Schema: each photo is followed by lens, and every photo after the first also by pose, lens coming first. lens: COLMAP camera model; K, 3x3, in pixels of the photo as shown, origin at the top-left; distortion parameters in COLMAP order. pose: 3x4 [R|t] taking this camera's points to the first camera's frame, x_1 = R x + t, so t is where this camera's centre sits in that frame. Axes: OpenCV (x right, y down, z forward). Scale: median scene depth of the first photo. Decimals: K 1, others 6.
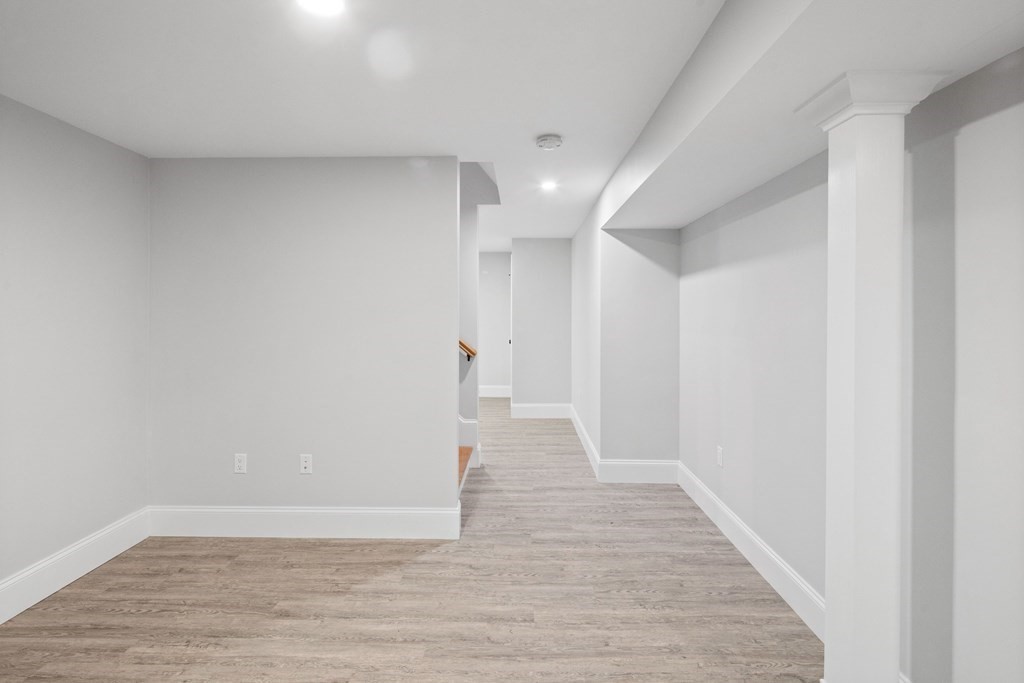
lens RADIAL K [[501.3, 0, 509.0], [0, 501.3, 331.7], [0, 0, 1]] dist [0.000010, -0.001822]
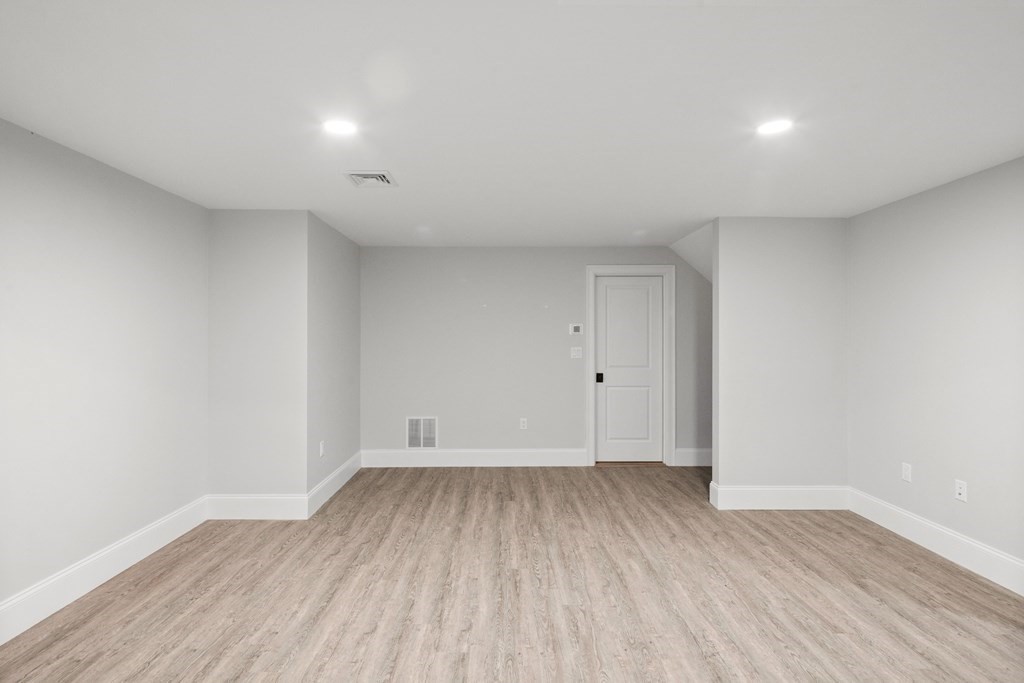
lens RADIAL K [[483.1, 0, 512.0], [0, 483.1, 341.5], [0, 0, 1]] dist [0.000356, 0.000073]
pose [[0.039235, 0.005749, -0.999213, 0.615346], [-0.032456, 0.999463, 0.004476, -0.010536], [0.998703, 0.032255, 0.039401, 0.067267]]
